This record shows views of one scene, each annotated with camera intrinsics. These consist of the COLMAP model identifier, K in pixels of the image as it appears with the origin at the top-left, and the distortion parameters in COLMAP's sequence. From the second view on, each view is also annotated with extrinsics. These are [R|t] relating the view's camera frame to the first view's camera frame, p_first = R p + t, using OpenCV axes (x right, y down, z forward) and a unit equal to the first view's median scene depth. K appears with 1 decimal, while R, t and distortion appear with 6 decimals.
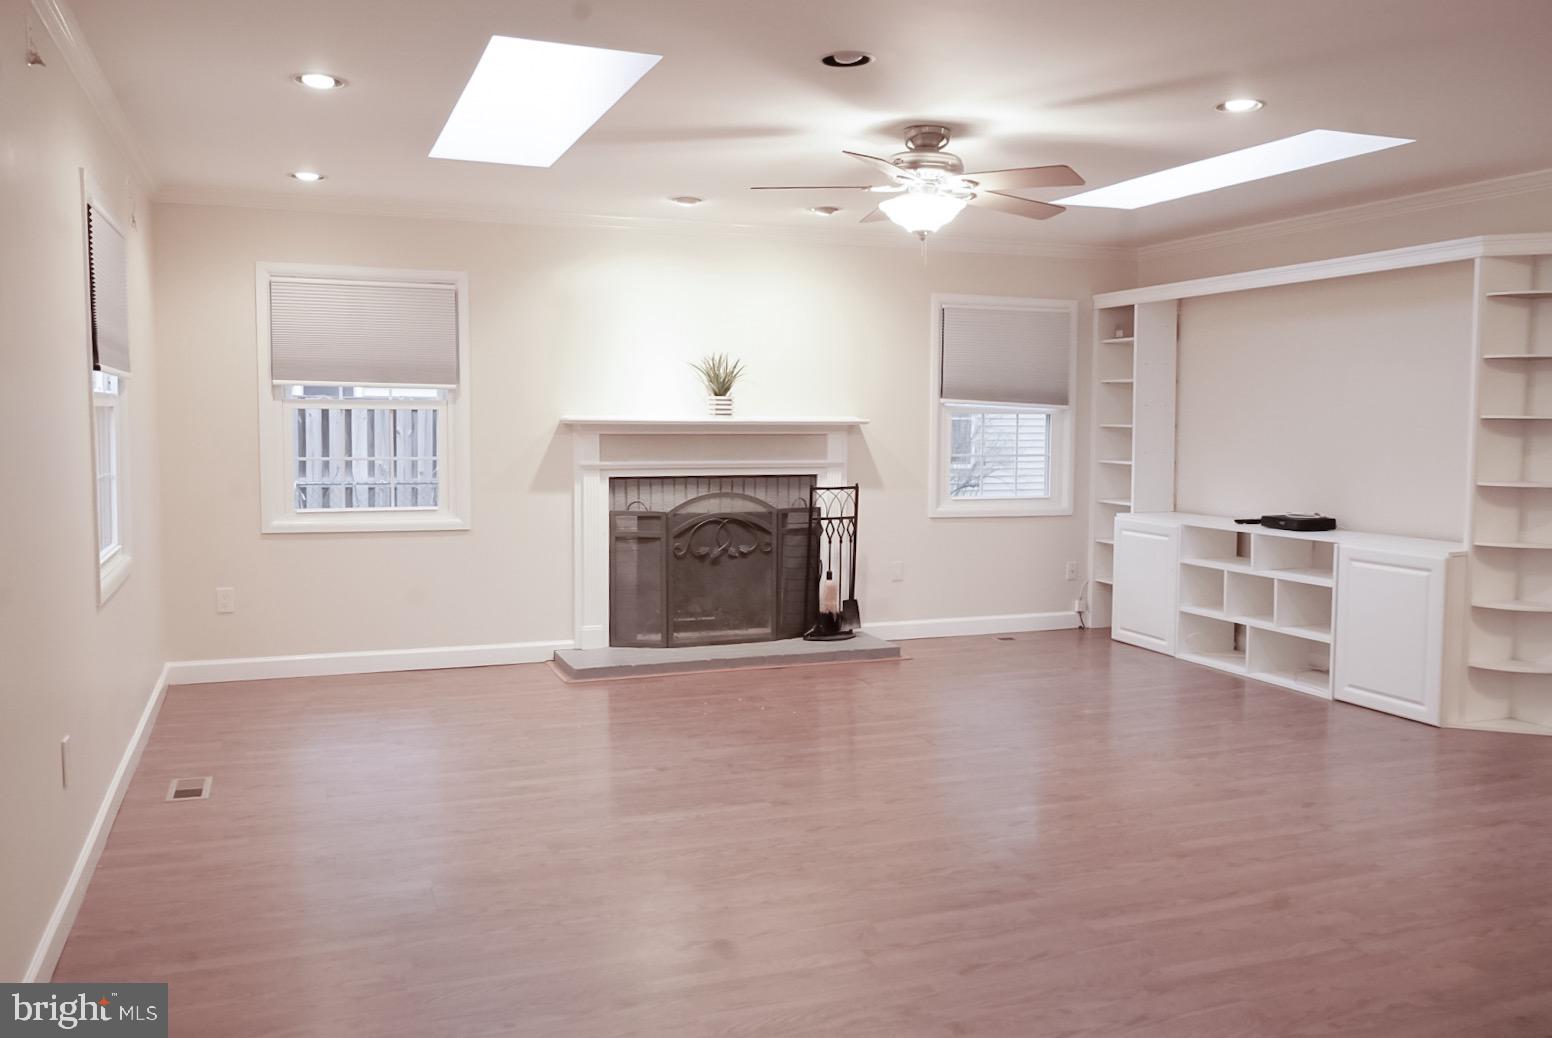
lens RADIAL K [[1284.7, 0, 776.0], [0, 1284.7, 519.0], [0, 0, 1]] dist [-0.007650, 0.015079]
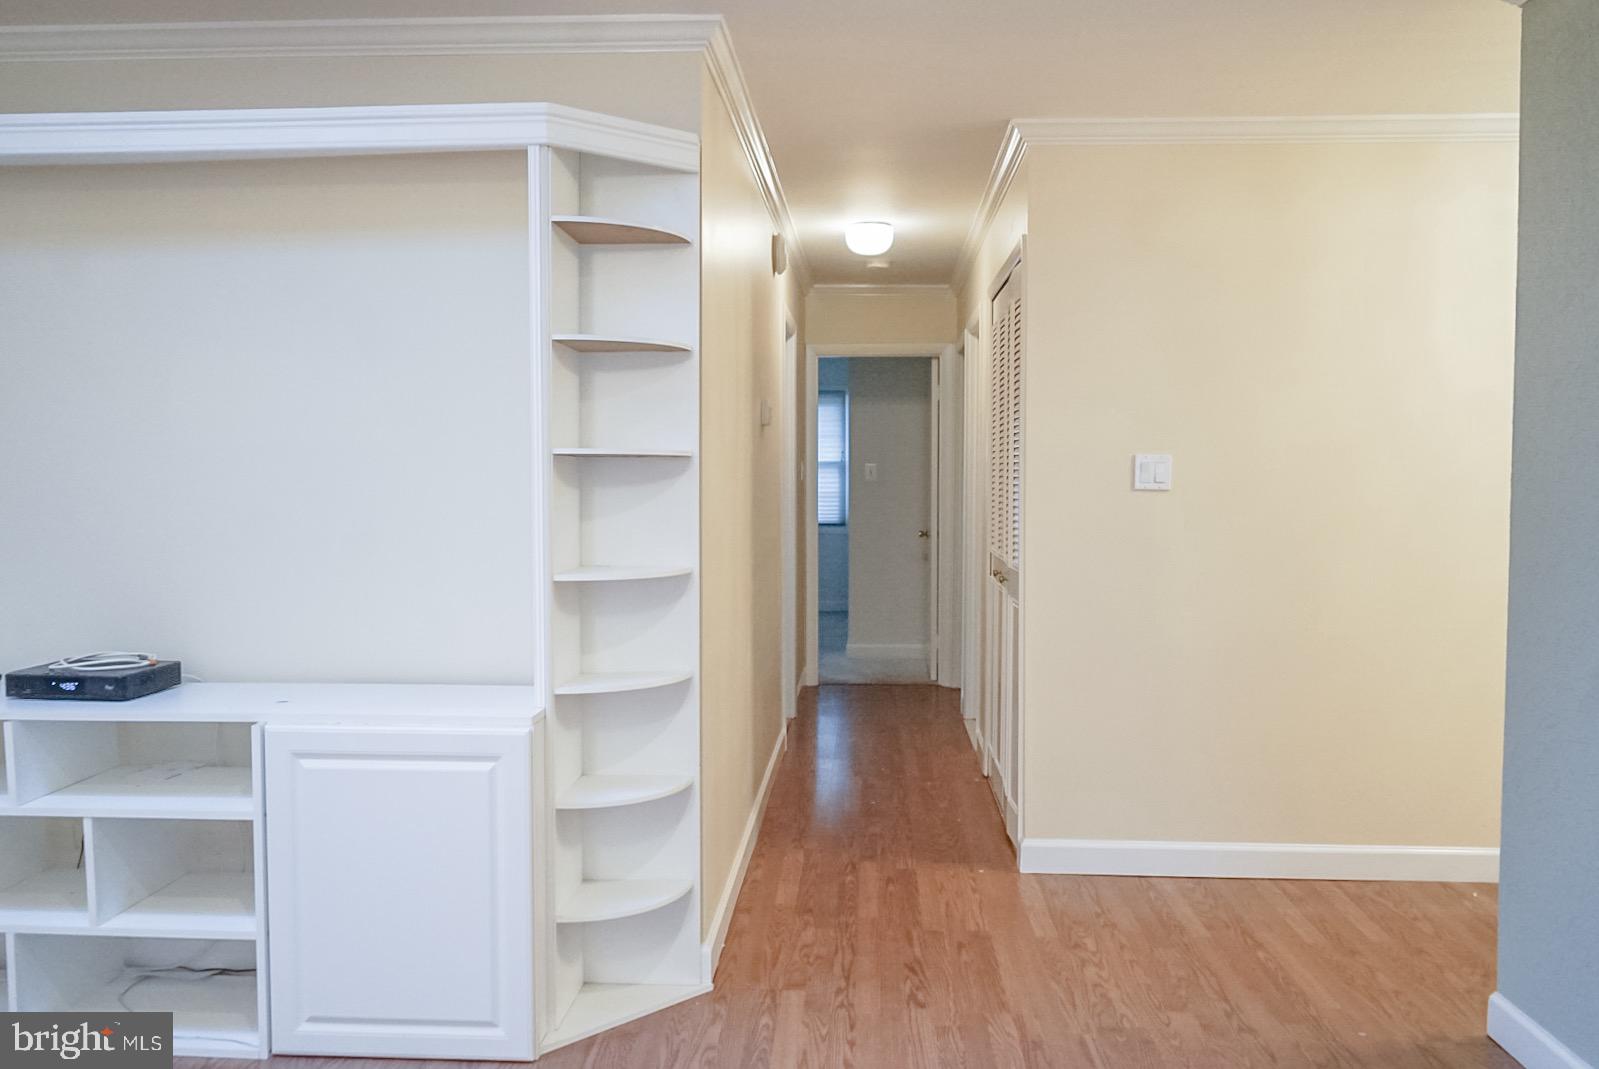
lens RADIAL K [[1283.9, 0, 799.5], [0, 1283.9, 534.5], [0, 0, 1]] dist [-0.006790, 0.000736]
pose [[0.409353, -0.047514, 0.911138, 0.083357], [0.075464, 0.996984, 0.018086, -0.037319], [-0.909250, 0.061354, 0.411705, 0.537935]]
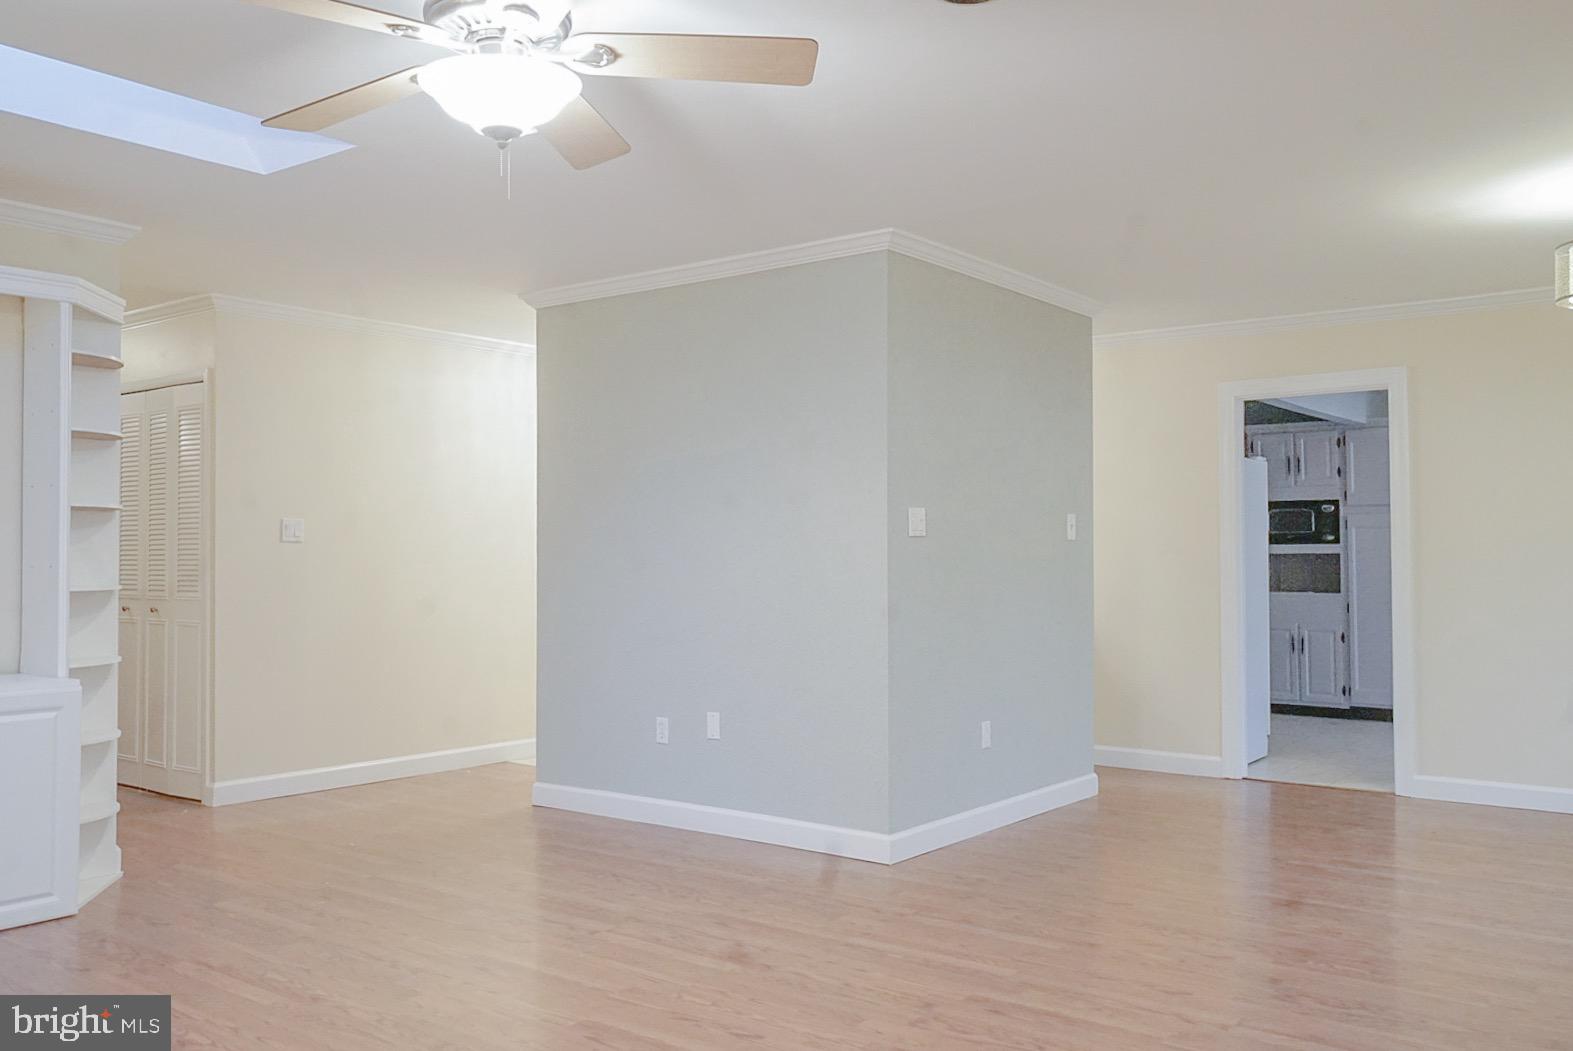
lens RADIAL K [[1308.9, 0, 786.5], [0, 1308.9, 525.5], [0, 0, 1]] dist [0.004174, 0.001913]
pose [[-0.522145, 0.017005, 0.852687, -0.283558], [0.064935, 0.997692, 0.019866, -0.042042], [-0.850381, 0.065742, -0.522044, 0.815110]]
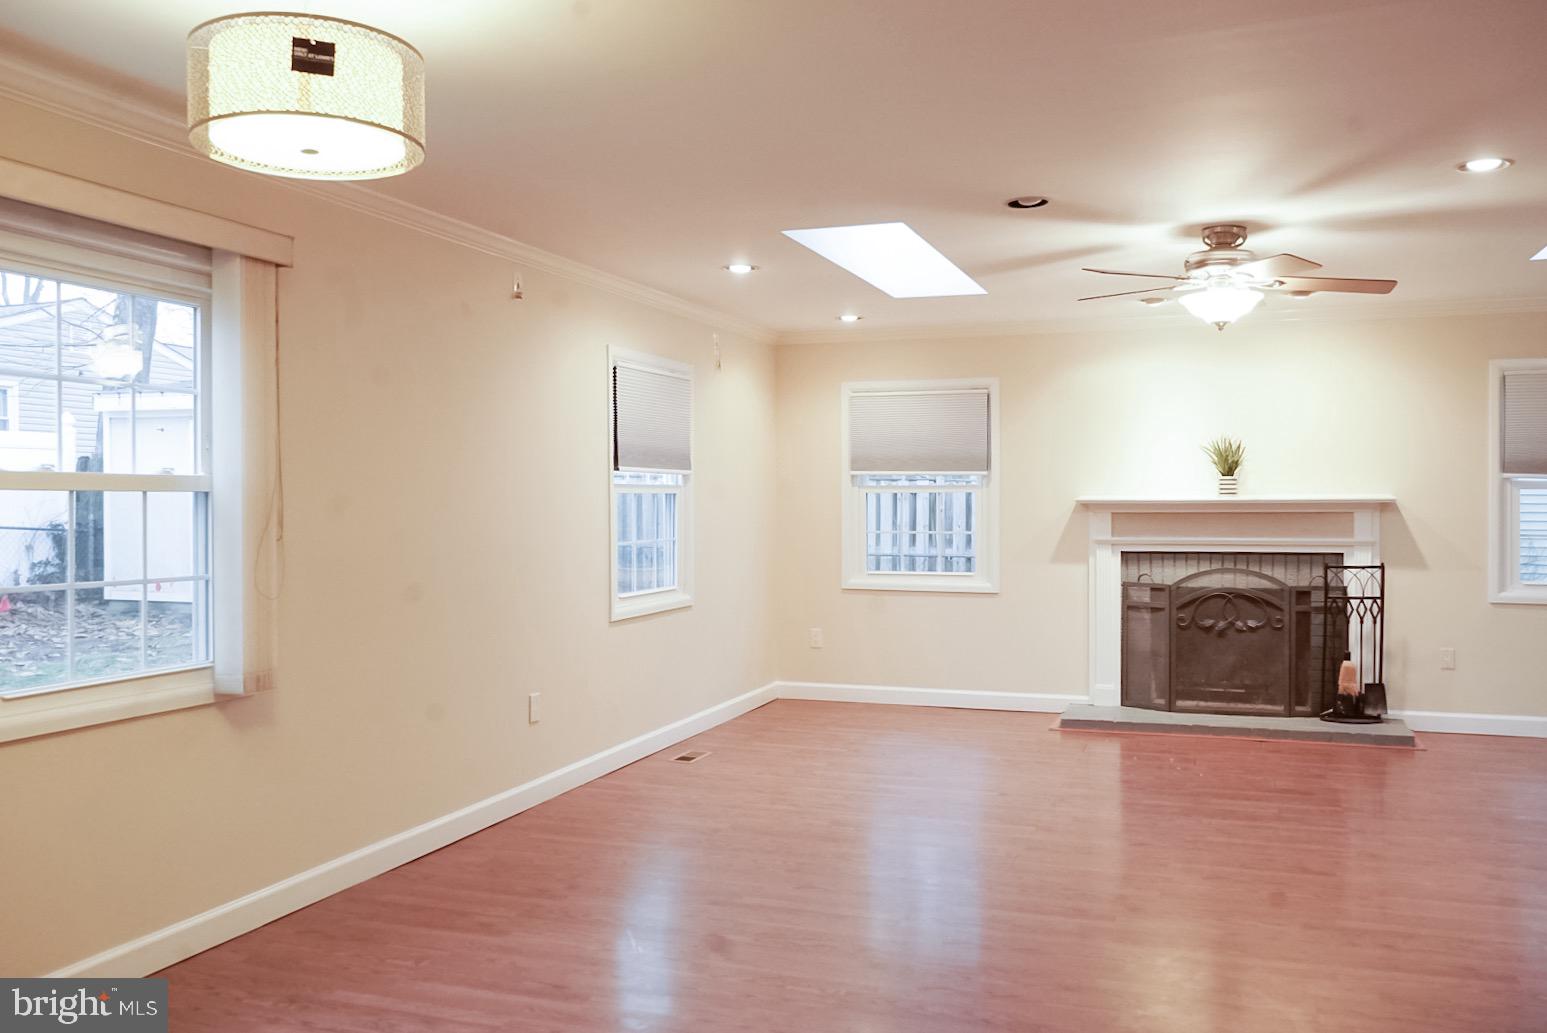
lens RADIAL K [[1280.5, 0, 773.5], [0, 1280.5, 516.5], [0, 0, 1]] dist [-0.007650, 0.015079]
pose [[0.756977, 0.000168, -0.653441, 0.362015], [-0.042413, 0.997904, -0.048876, 0.004090], [0.652063, 0.064712, 0.755398, -0.030906]]
